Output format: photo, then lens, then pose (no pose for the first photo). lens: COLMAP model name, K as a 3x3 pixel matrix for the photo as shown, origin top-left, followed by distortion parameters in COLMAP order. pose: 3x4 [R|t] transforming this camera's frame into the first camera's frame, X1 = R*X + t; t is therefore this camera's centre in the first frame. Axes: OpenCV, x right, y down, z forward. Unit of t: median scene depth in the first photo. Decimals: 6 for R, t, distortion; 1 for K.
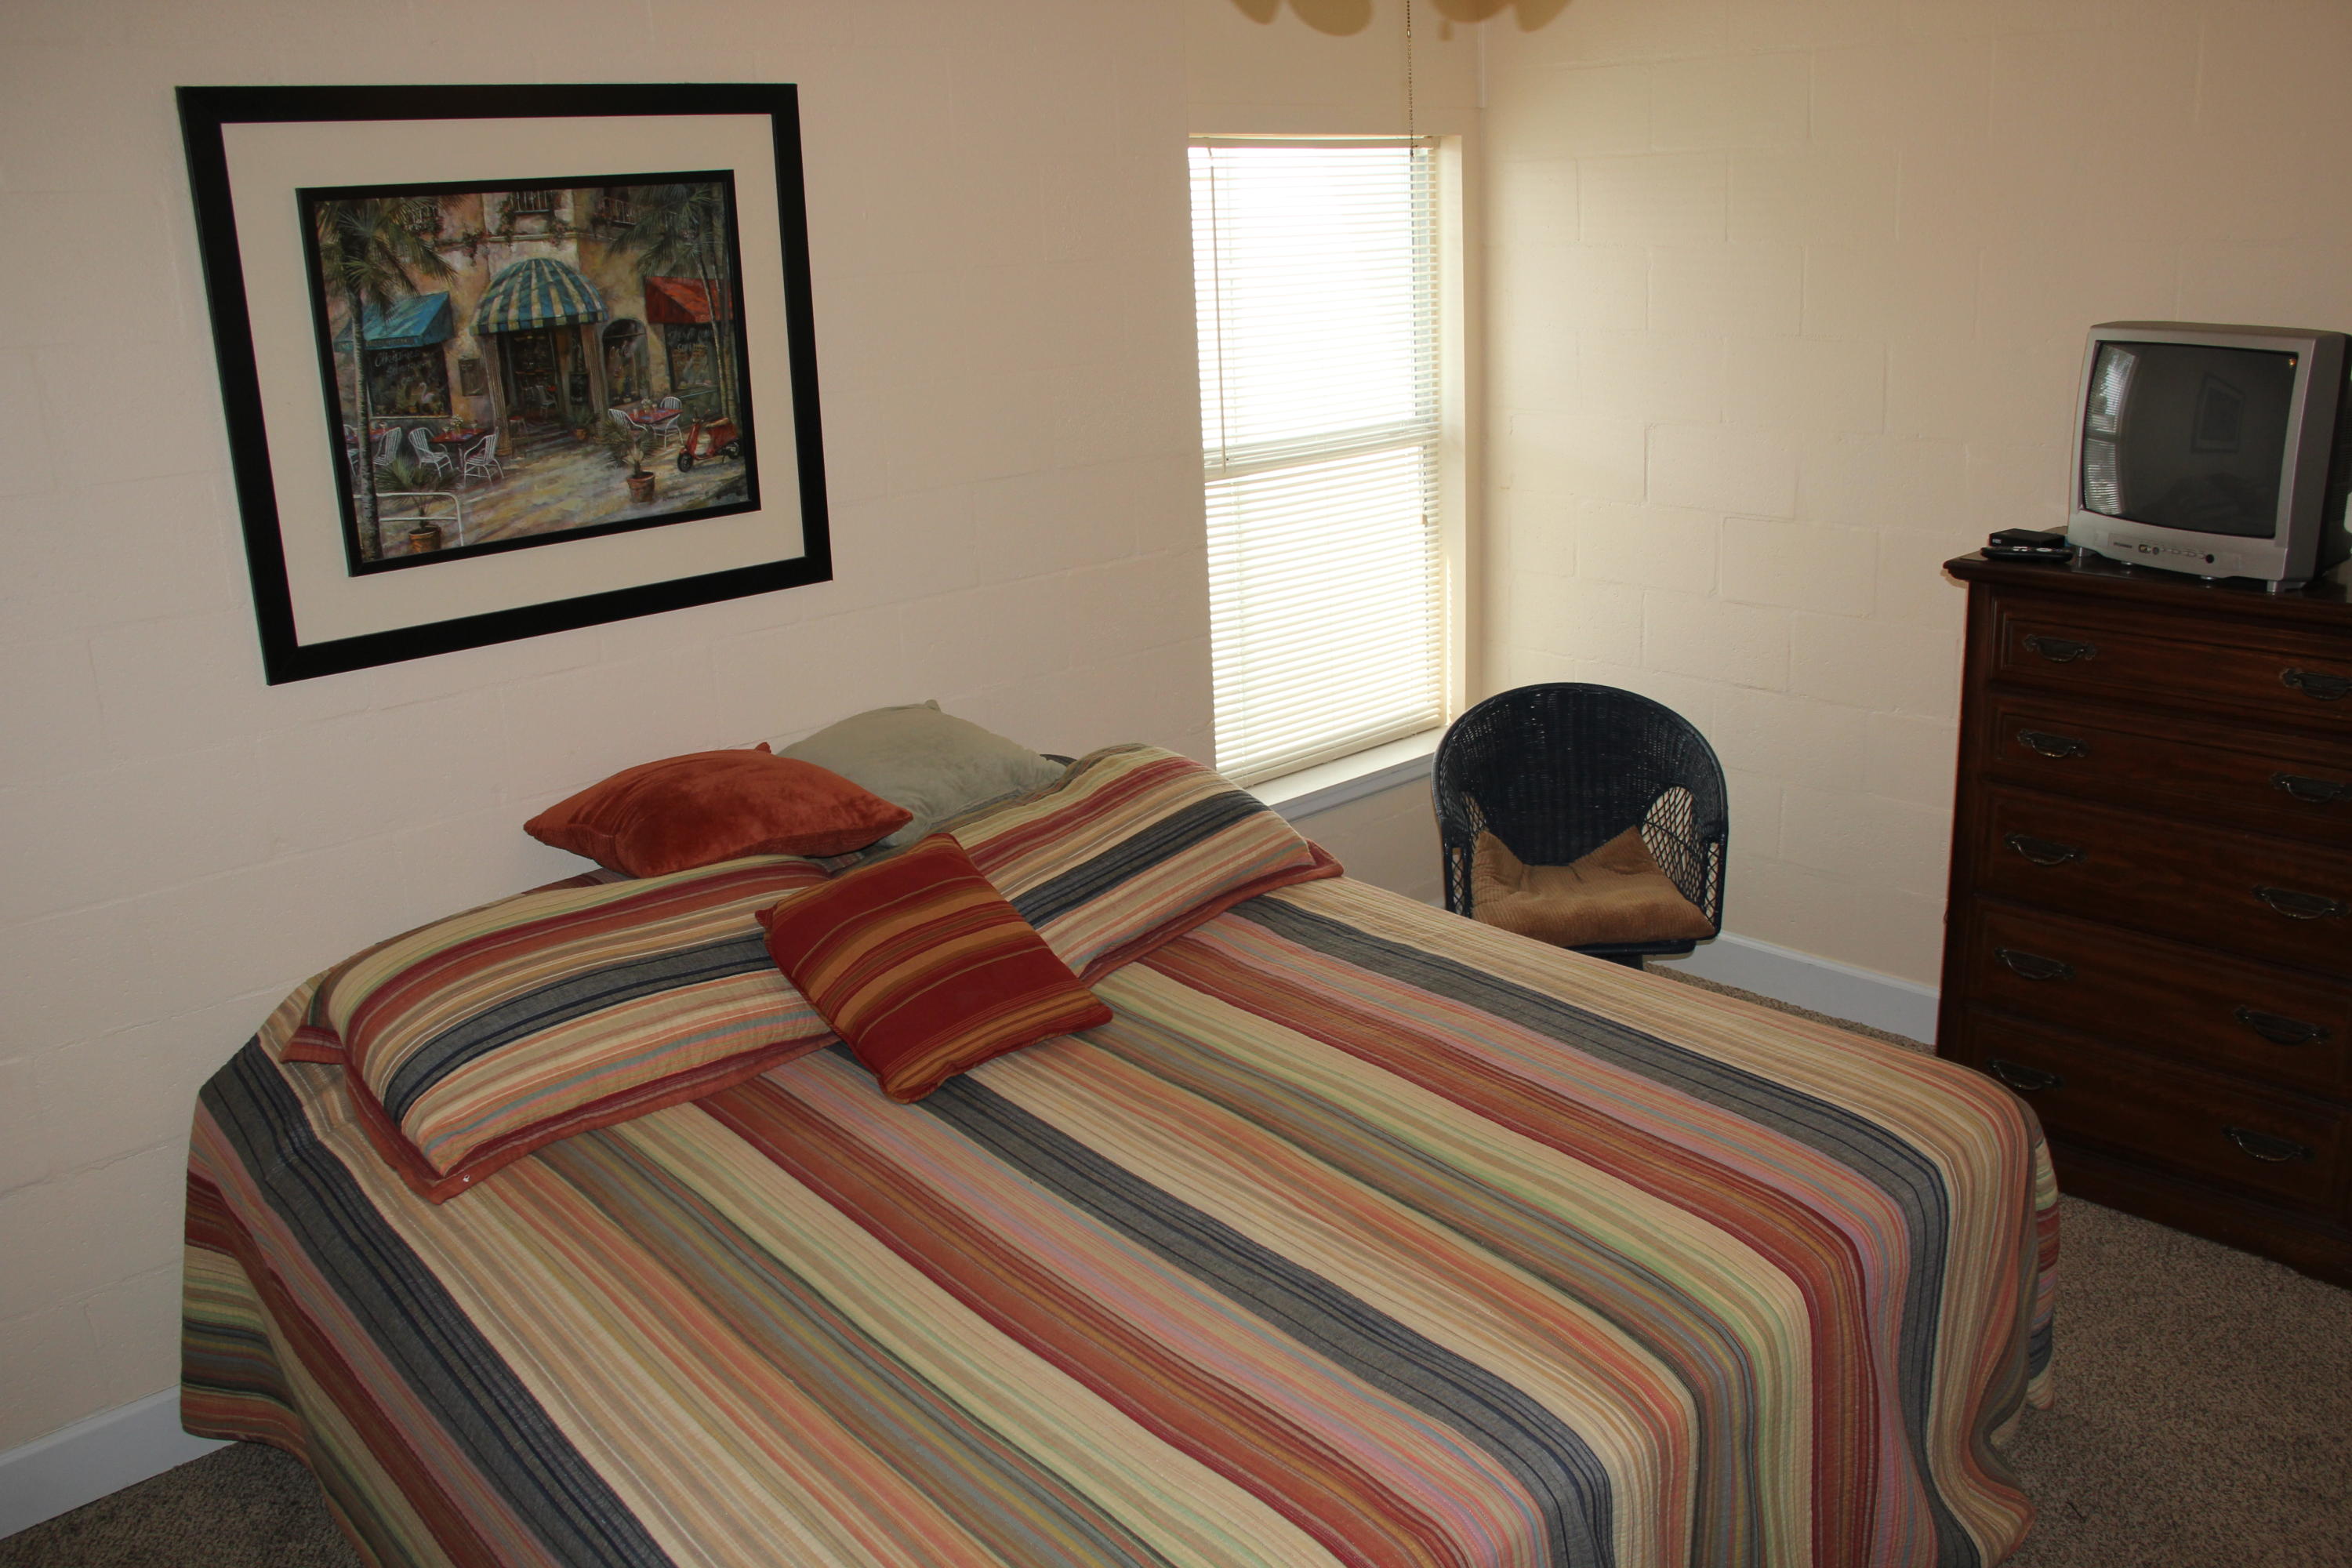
lens RADIAL K [[1956.1, 0, 1210.1], [0, 1956.1, 787.9], [0, 0, 1]] dist [-0.175431, 0.137318]
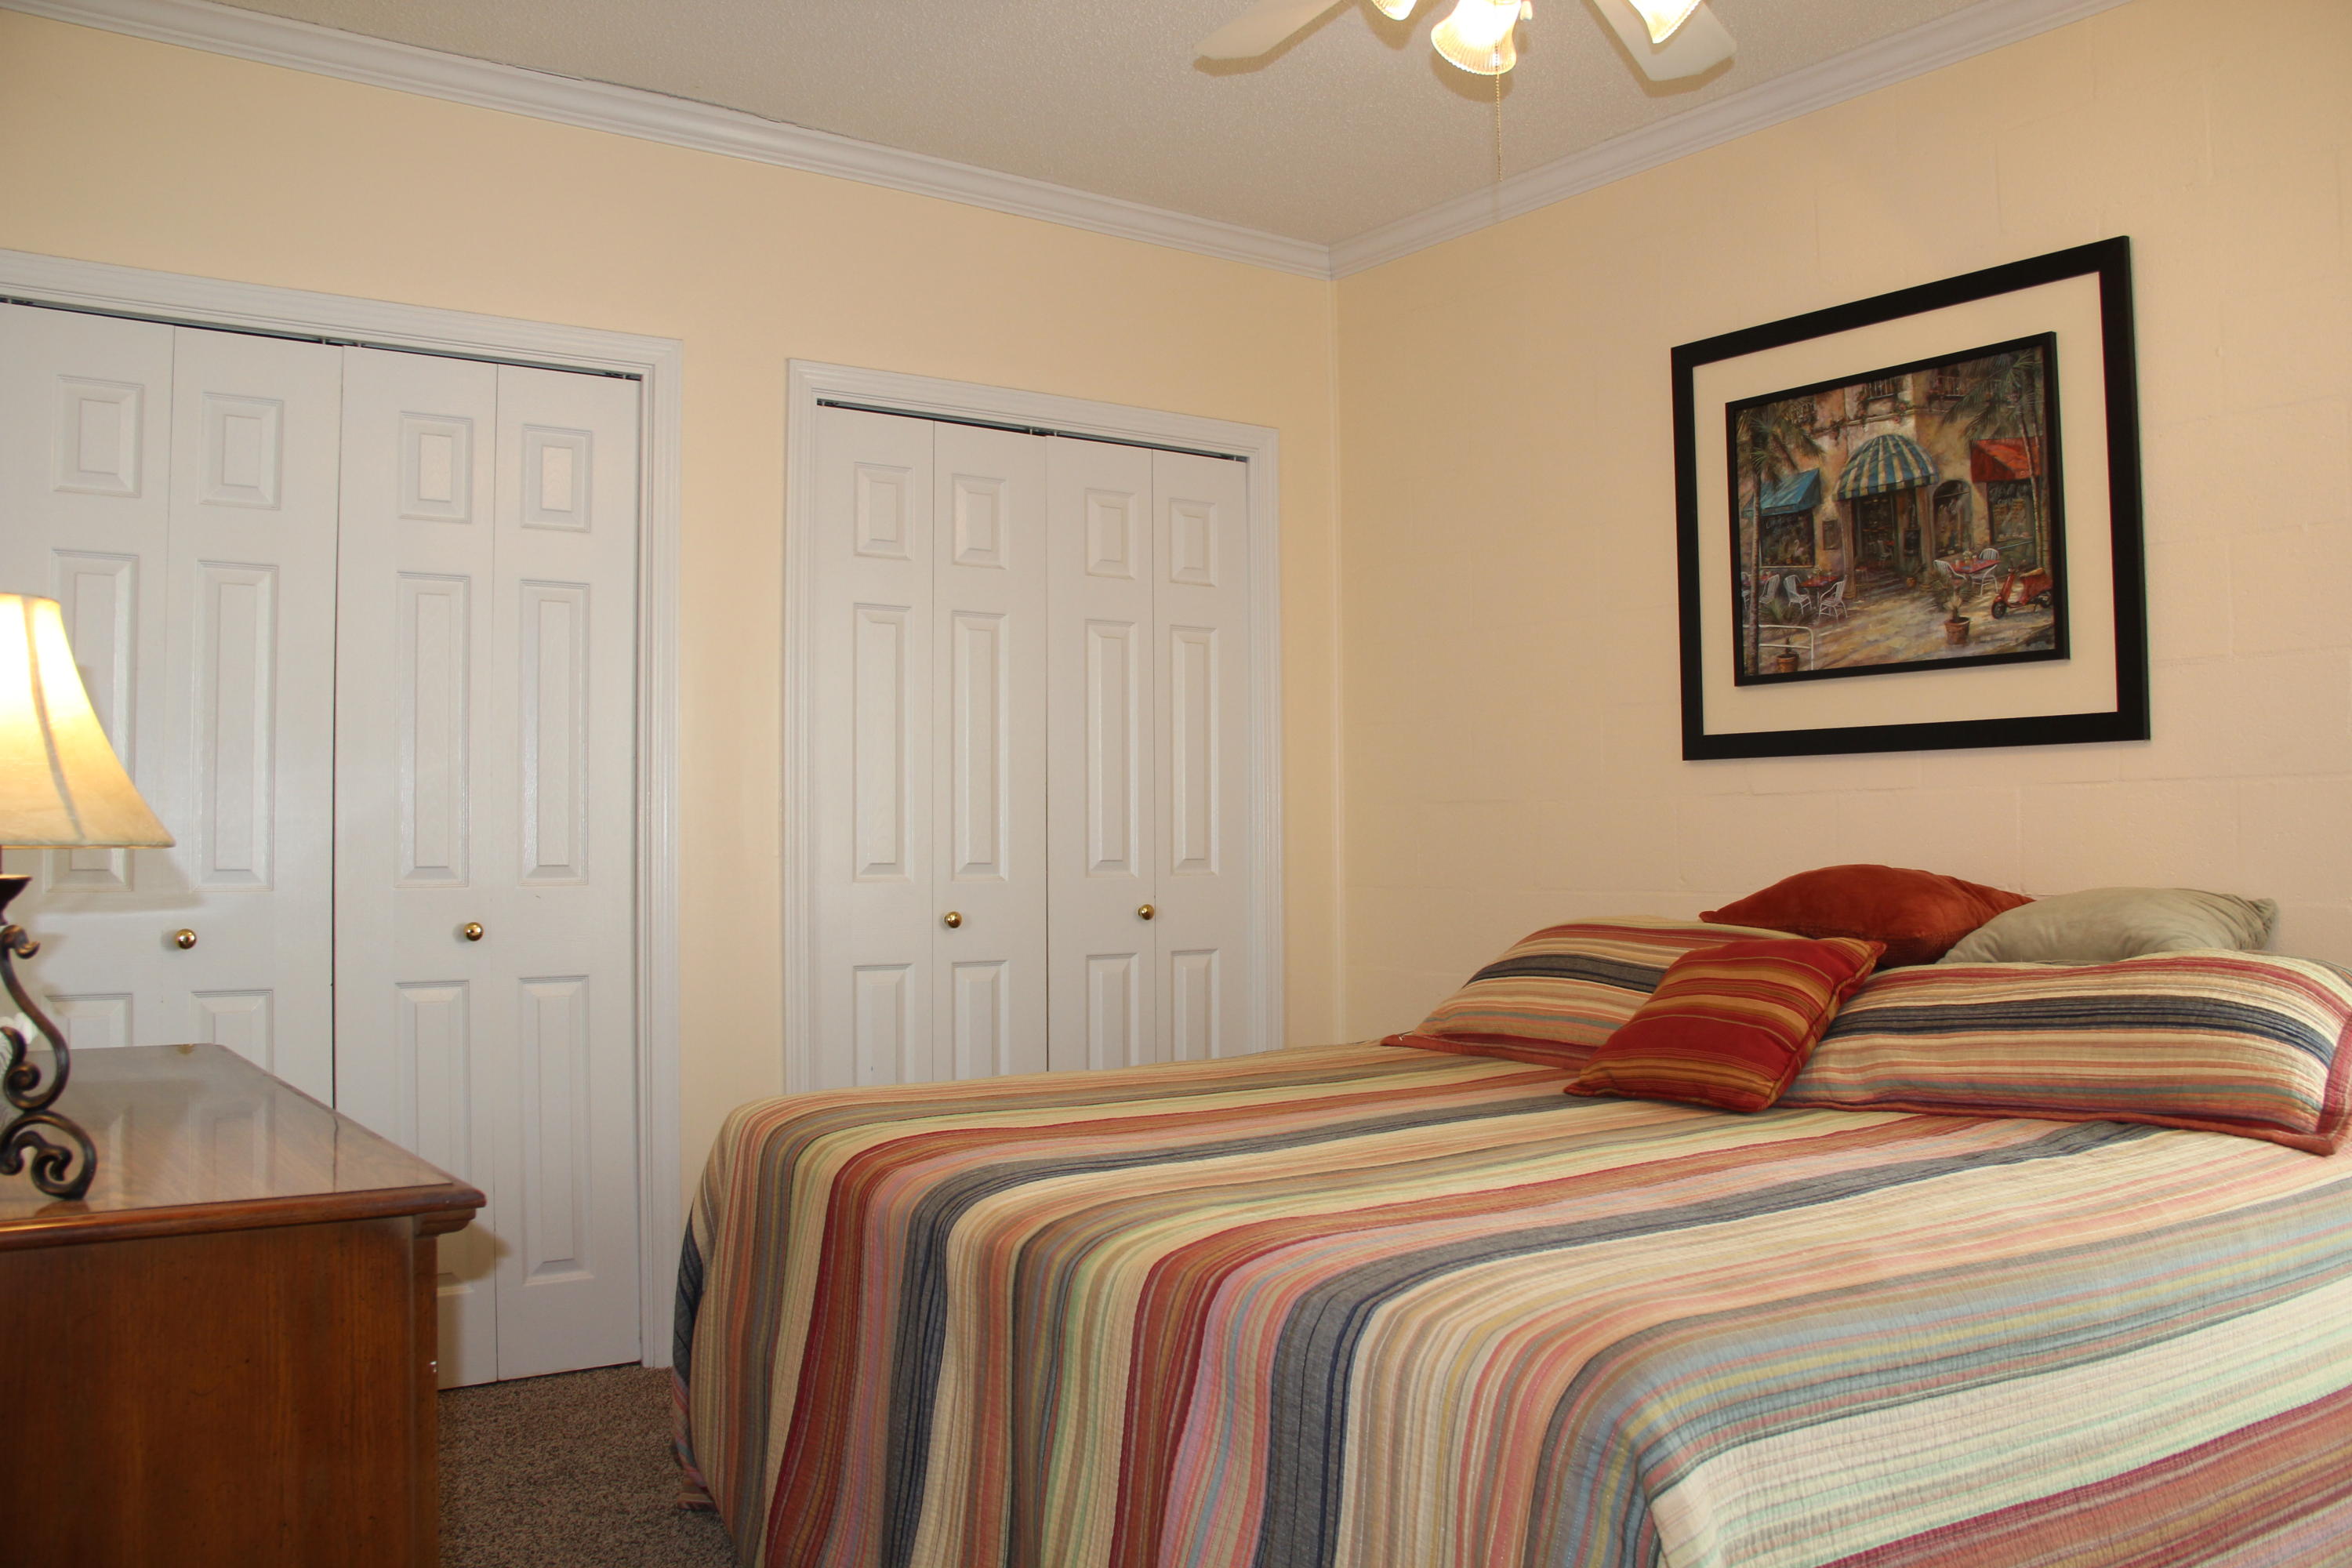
lens RADIAL K [[1961.7, 0, 1188.1], [0, 1961.7, 777.5], [0, 0, 1]] dist [-0.180083, 0.137800]
pose [[-0.126668, 0.001227, -0.991944, 0.877054], [-0.276850, 0.960218, 0.036541, 0.005089], [0.952528, 0.279248, -0.121289, 0.774324]]
